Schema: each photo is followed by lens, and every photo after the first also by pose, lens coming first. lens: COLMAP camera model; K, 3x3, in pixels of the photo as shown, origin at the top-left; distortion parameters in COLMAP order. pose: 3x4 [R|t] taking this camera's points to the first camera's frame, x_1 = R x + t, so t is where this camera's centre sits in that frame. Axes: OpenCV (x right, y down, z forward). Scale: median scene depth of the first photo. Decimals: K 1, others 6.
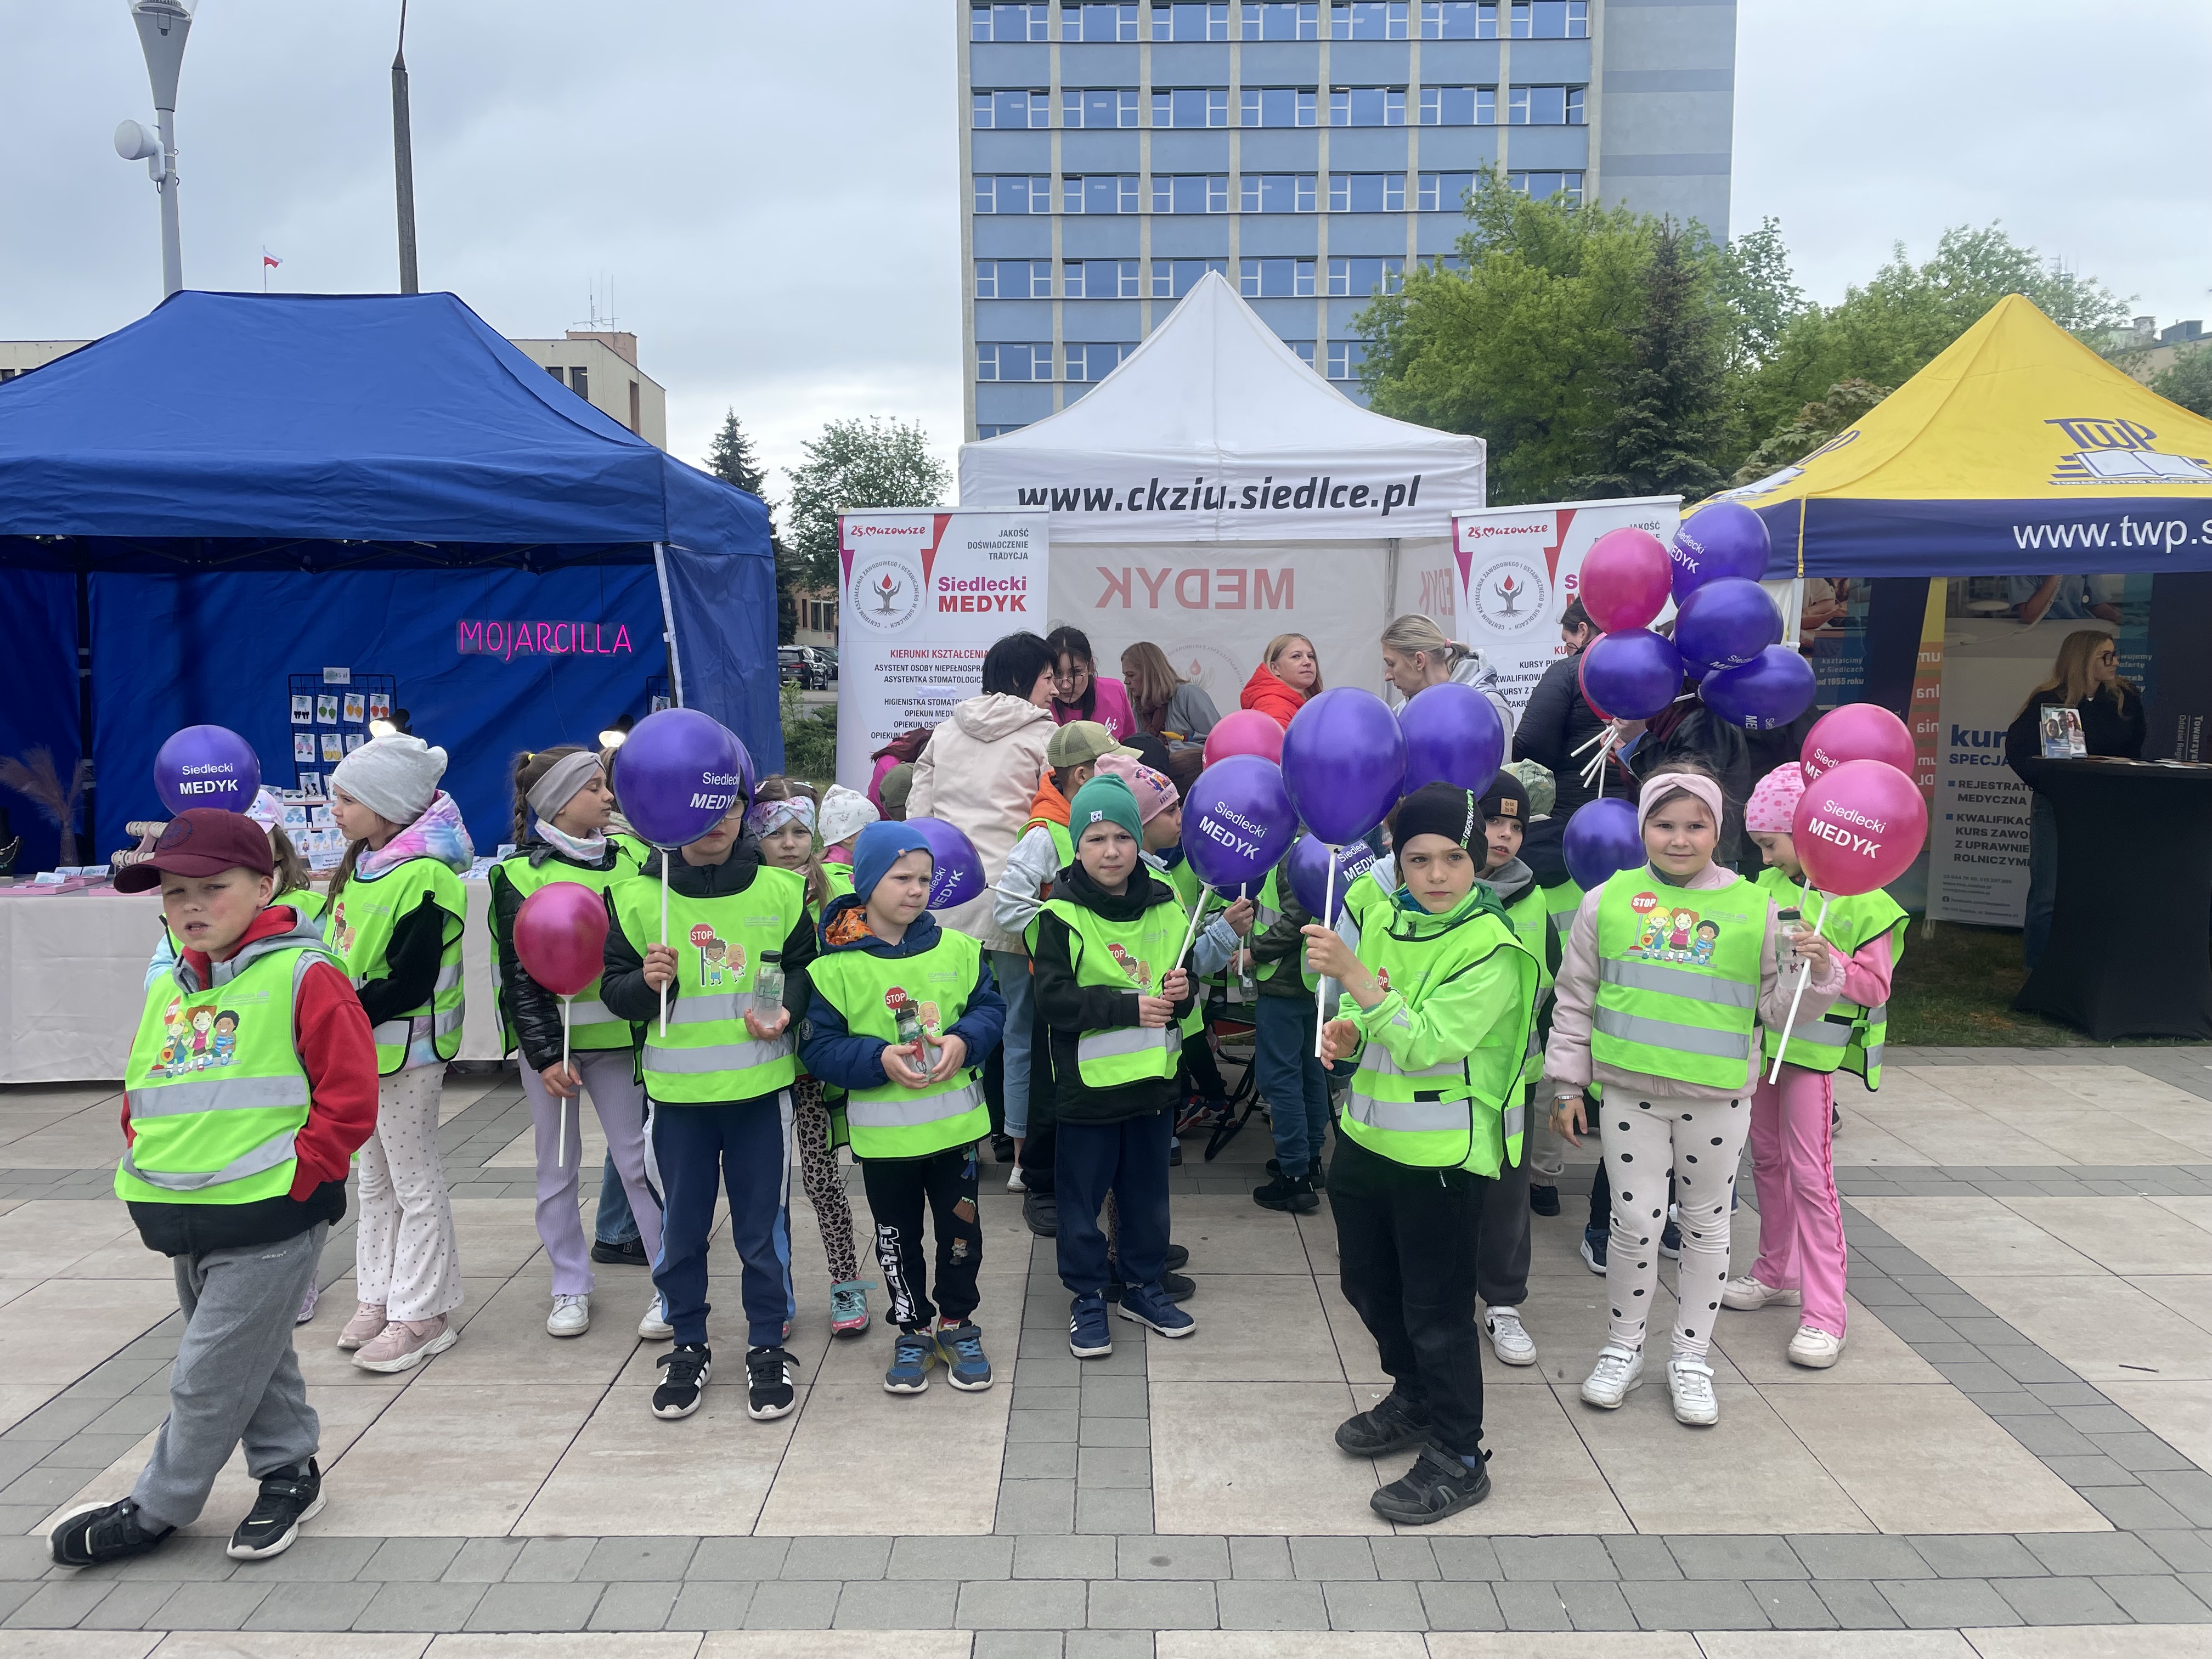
lens RADIAL K [[1685.7, 0, 1112.5], [0, 1685.7, 786.5], [0, 0, 1]] dist [0.089030, -0.107430]
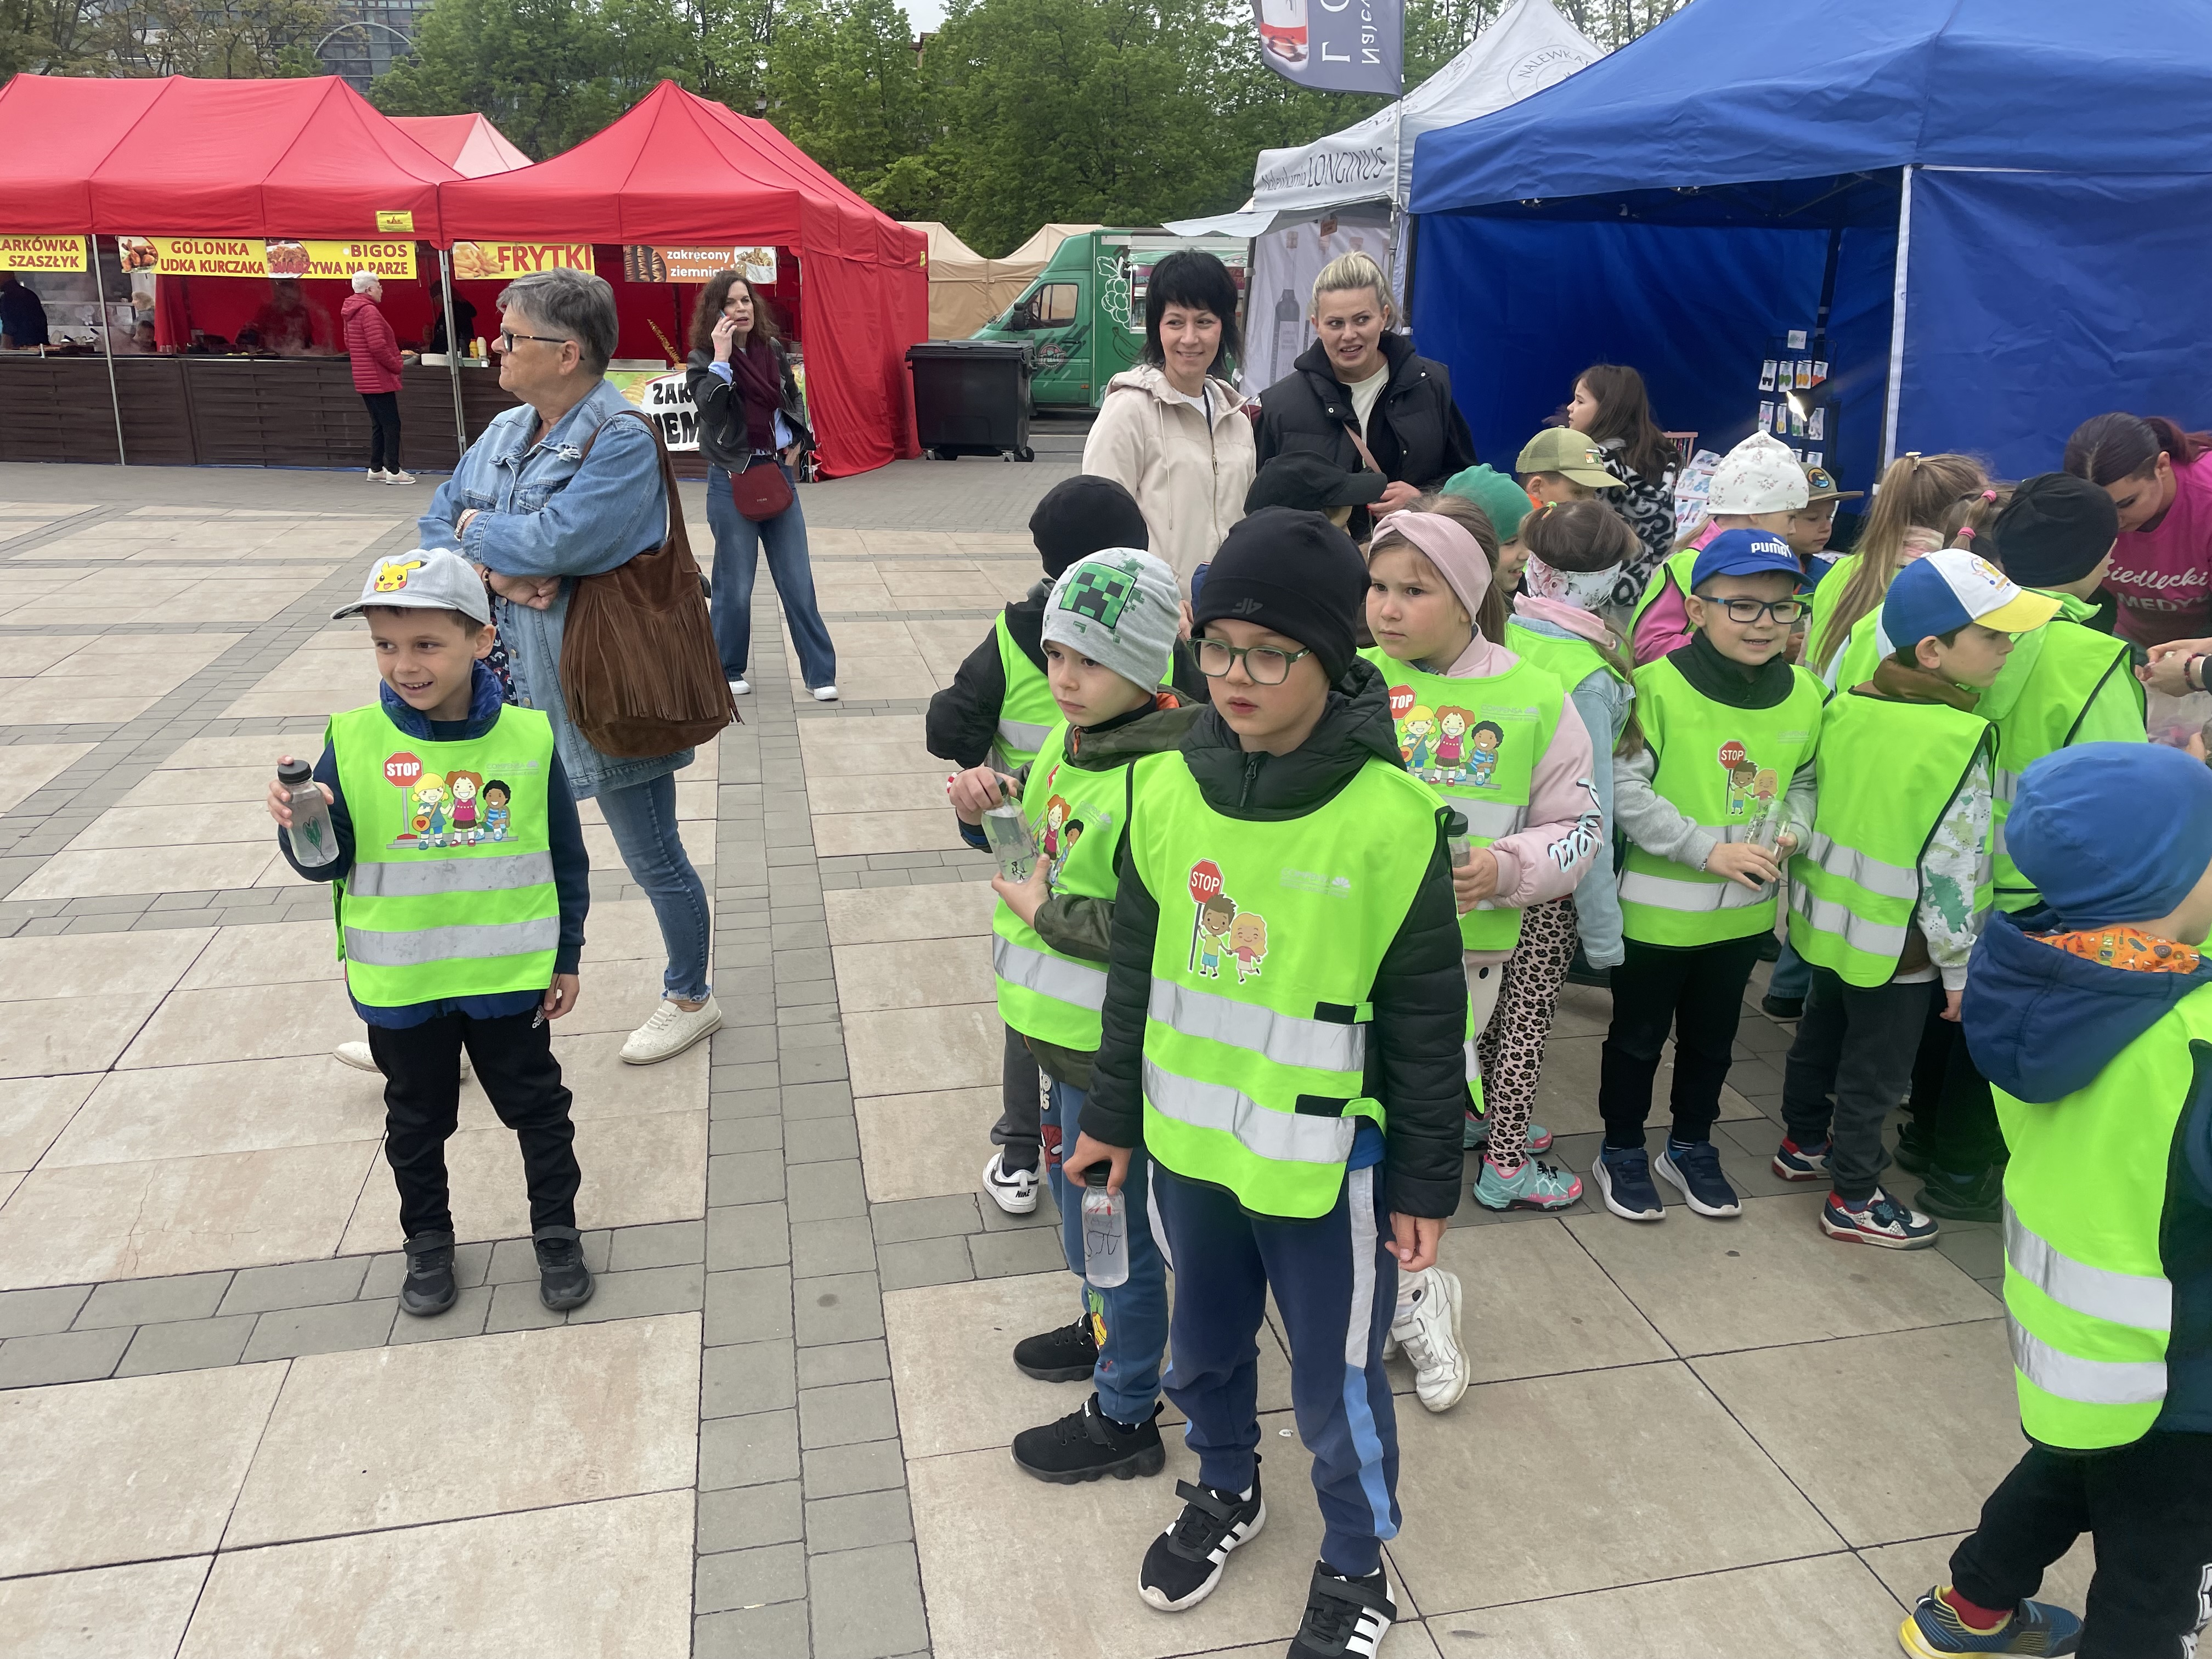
lens RADIAL K [[1659.1, 0, 1121.7], [0, 1659.1, 834.0], [0, 0, 1]] dist [0.083649, -0.114994]
pose [[0.205724, 0.303908, -0.930224, 0.293559], [-0.091658, 0.952362, 0.290870, -0.029733], [0.974308, 0.025424, 0.223780, 0.323138]]
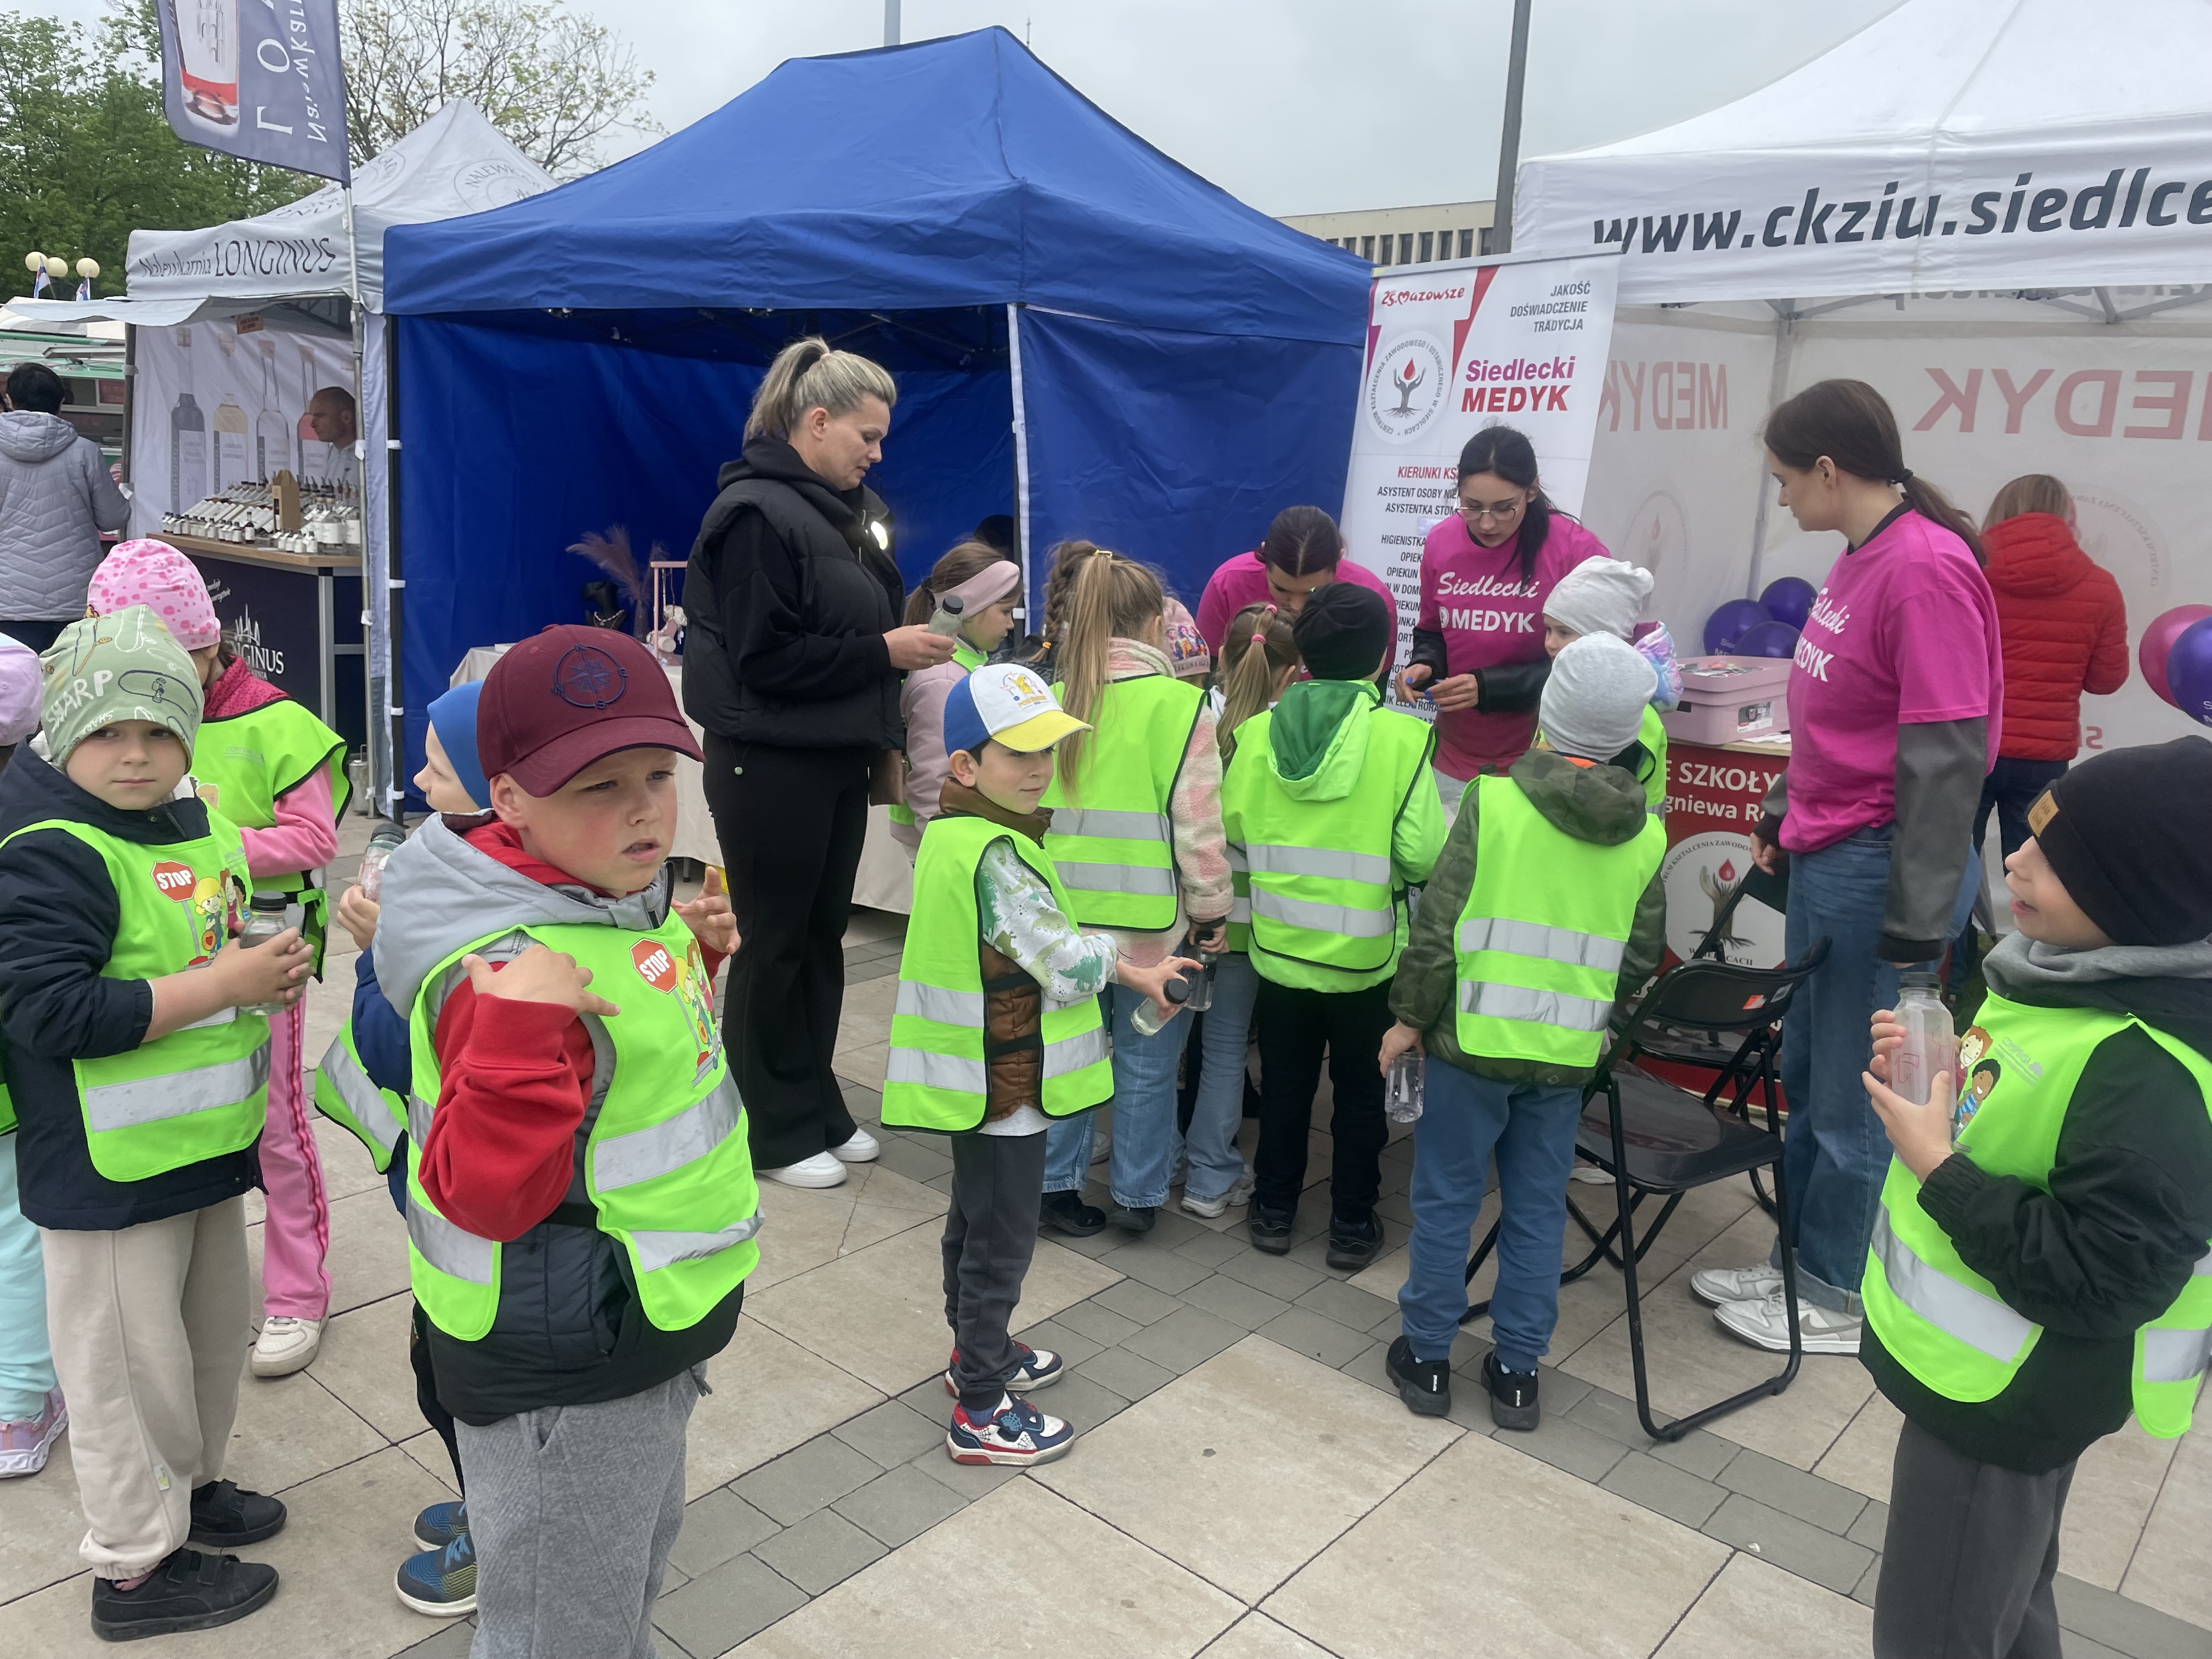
lens RADIAL K [[1648.4, 0, 1089.4], [0, 1648.4, 792.9], [0, 0, 1]] dist [0.079891, -0.107515]
pose [[0.753920, 0.163328, -0.636340, 0.183386], [-0.107381, 0.986213, 0.125906, -0.013754], [0.648131, -0.026592, 0.761065, 0.283645]]
